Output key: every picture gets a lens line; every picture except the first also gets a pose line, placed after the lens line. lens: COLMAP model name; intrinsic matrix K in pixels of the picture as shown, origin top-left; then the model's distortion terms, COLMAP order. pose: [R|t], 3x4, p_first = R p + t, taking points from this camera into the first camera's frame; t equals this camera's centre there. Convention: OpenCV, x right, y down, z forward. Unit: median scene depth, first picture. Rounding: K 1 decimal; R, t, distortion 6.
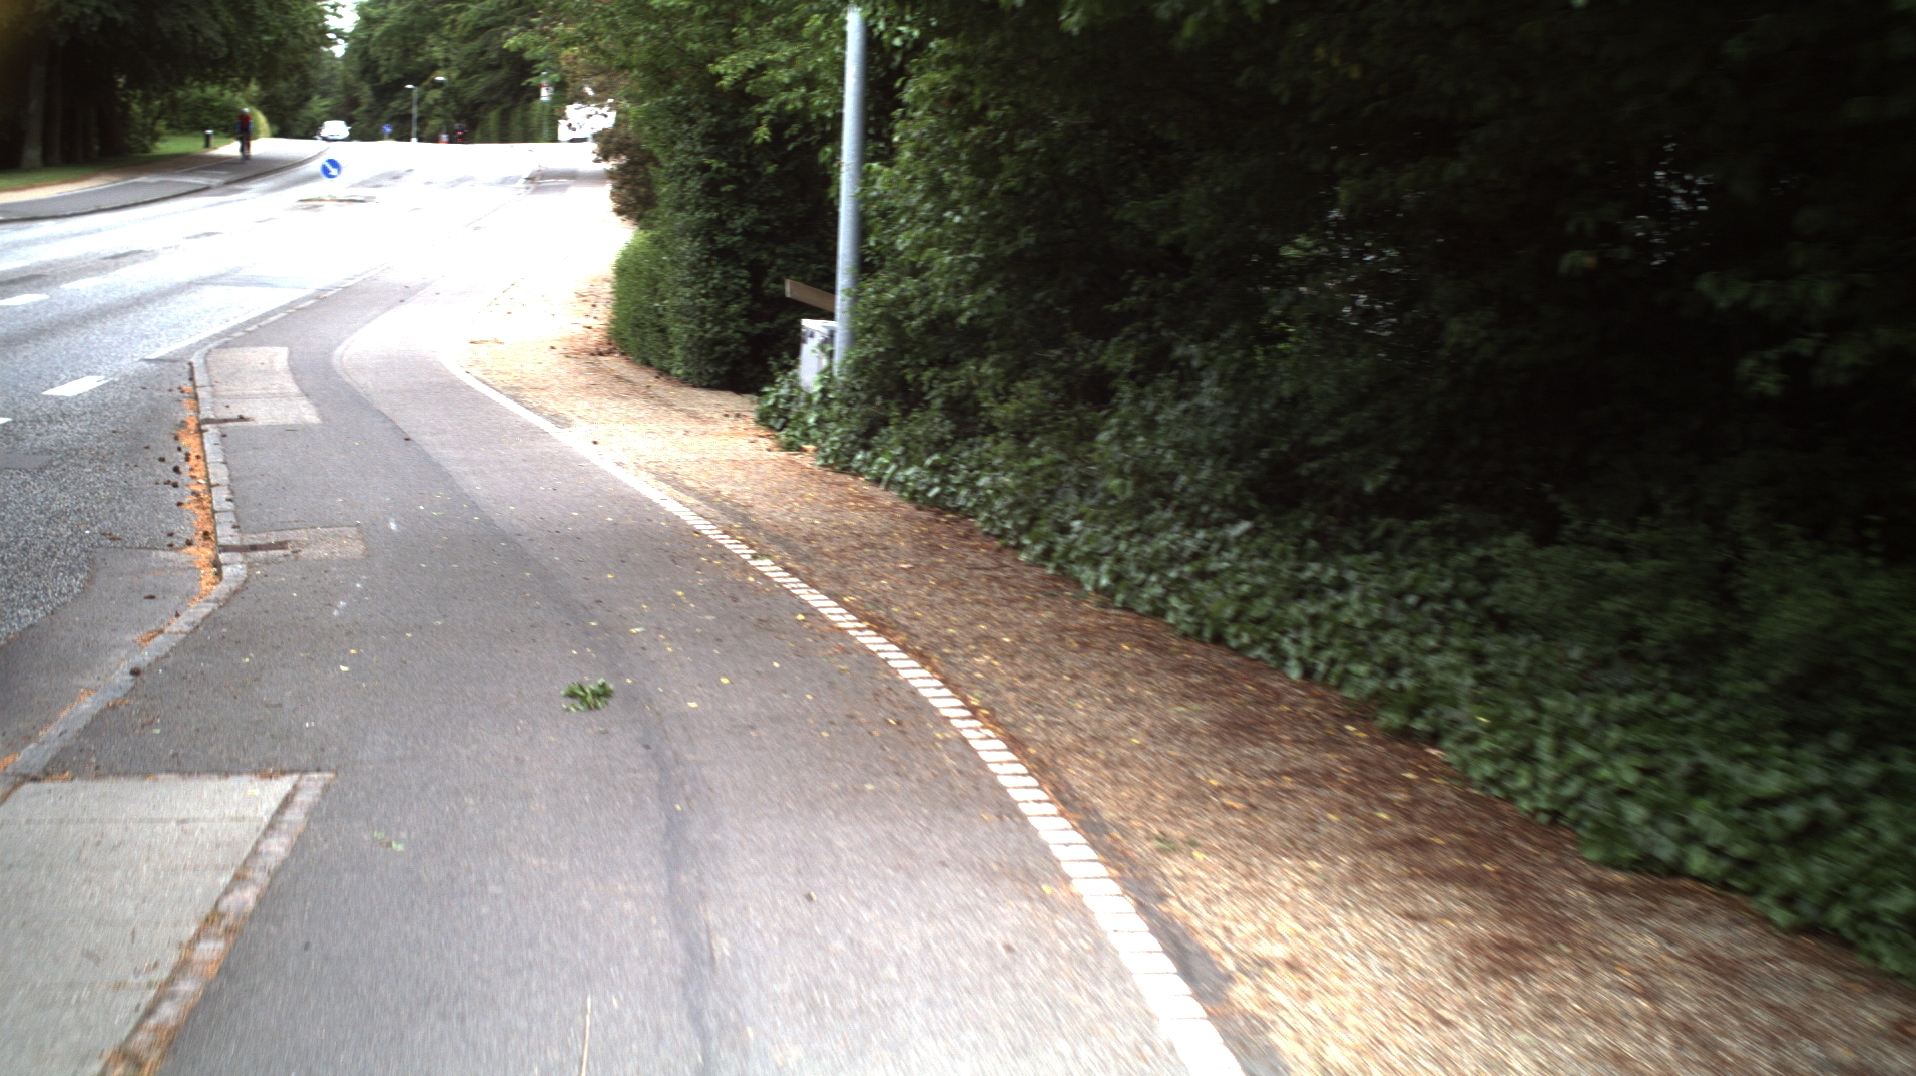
lens RADIAL K [[3299.1, 0, 958.0], [0, 3299.1, 538.0], [0, 0, 1]] dist [-0.292943, 0.413444]
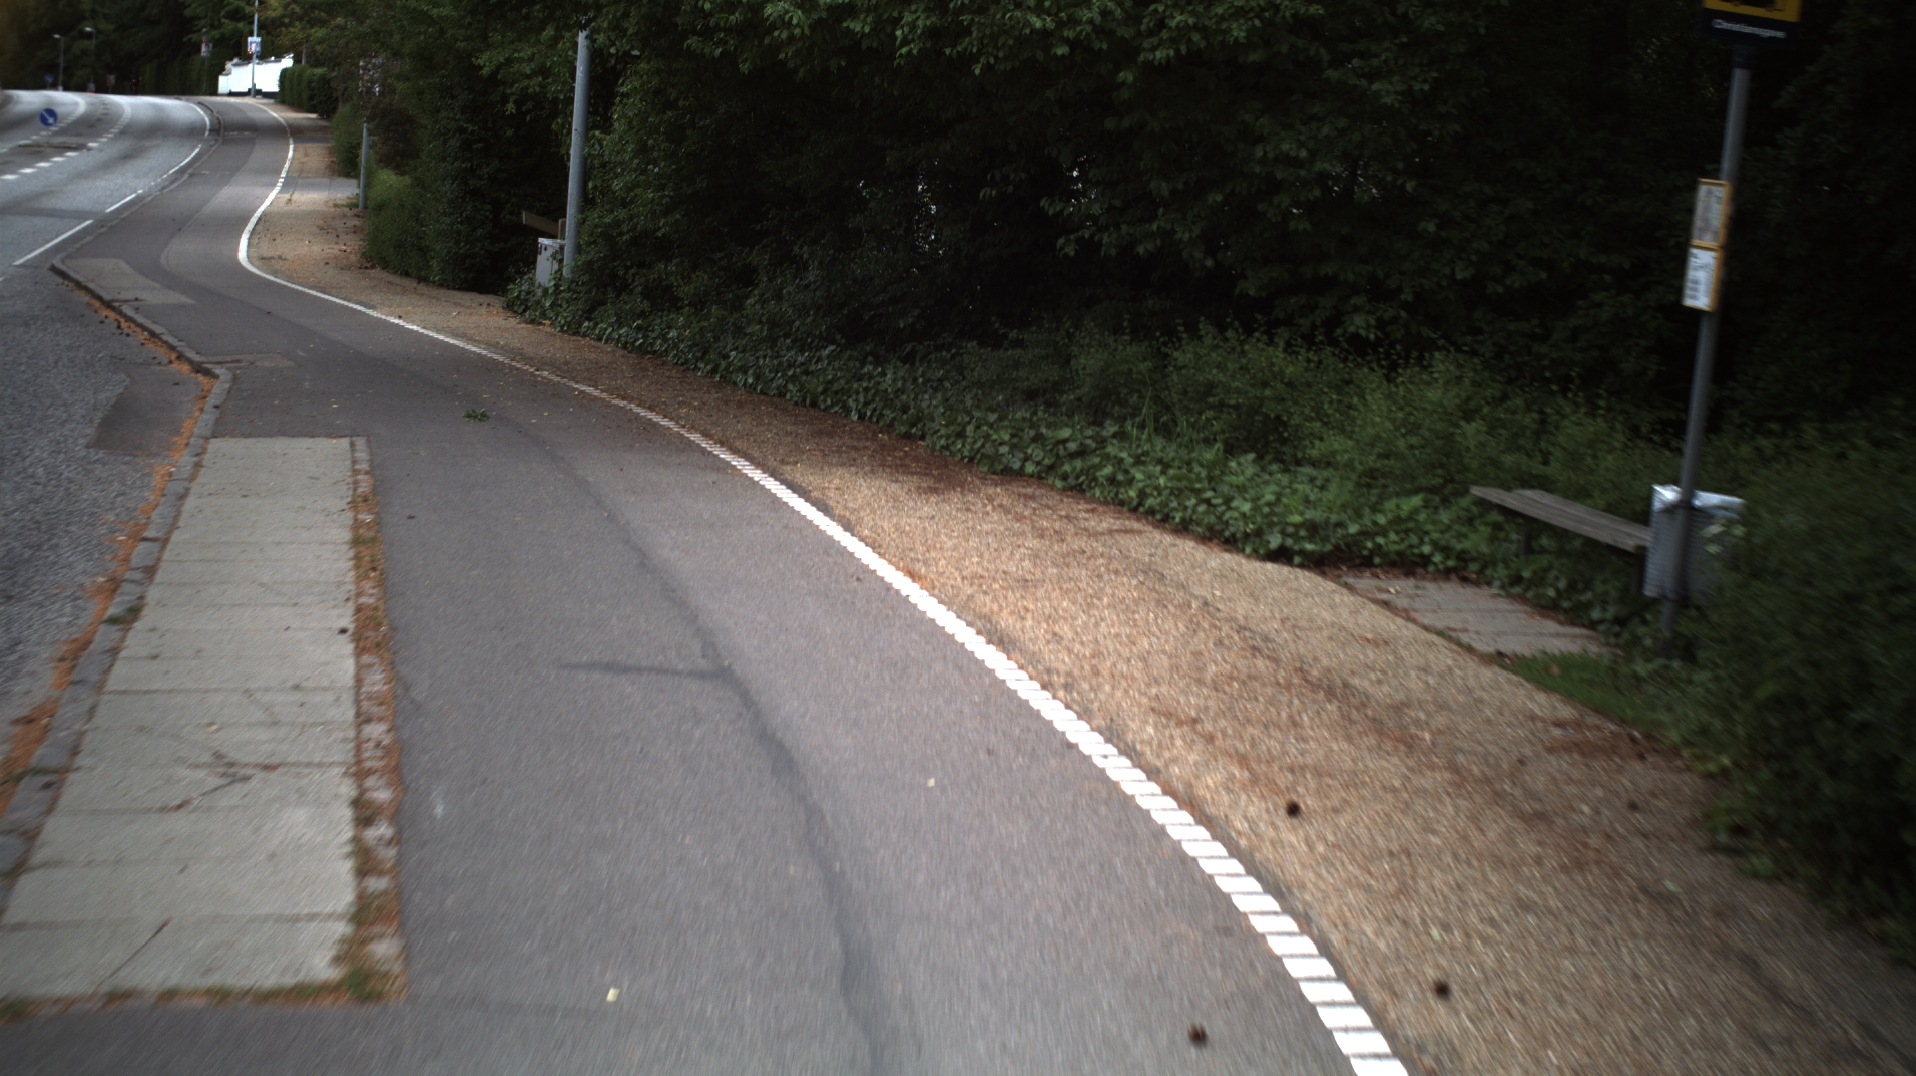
lens RADIAL K [[3299.1, 0, 958.0], [0, 3299.1, 538.0], [0, 0, 1]] dist [-0.292943, 0.413444]
pose [[0.993285, 0.015377, 0.114663, -0.025496], [-0.016622, 0.999813, 0.009914, 0.044888], [-0.114489, -0.011754, 0.993355, -0.422644]]
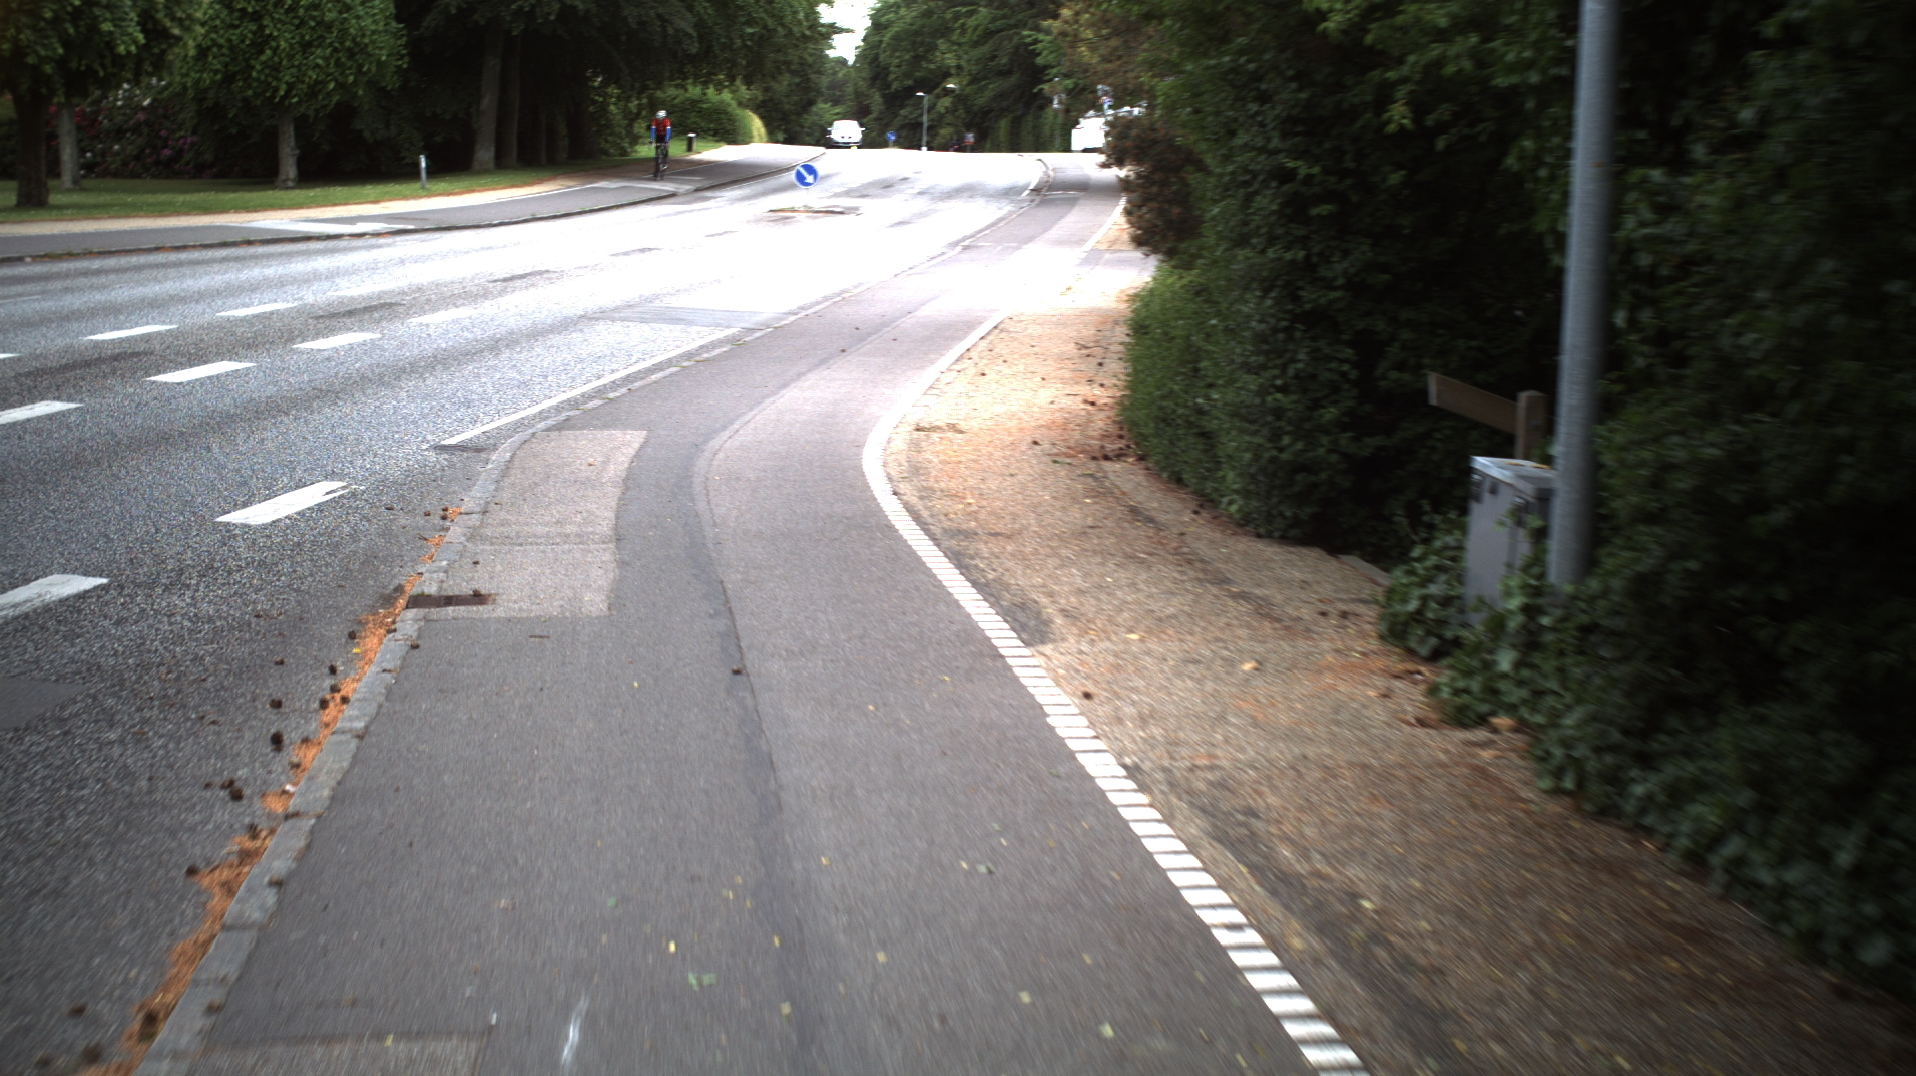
lens RADIAL K [[3299.1, 0, 958.0], [0, 3299.1, 538.0], [0, 0, 1]] dist [-0.292943, 0.413444]
pose [[0.987893, 0.022961, -0.153430, -0.045078], [-0.023640, 0.999717, -0.002598, -0.046239], [0.153327, 0.006194, 0.988156, 0.423125]]
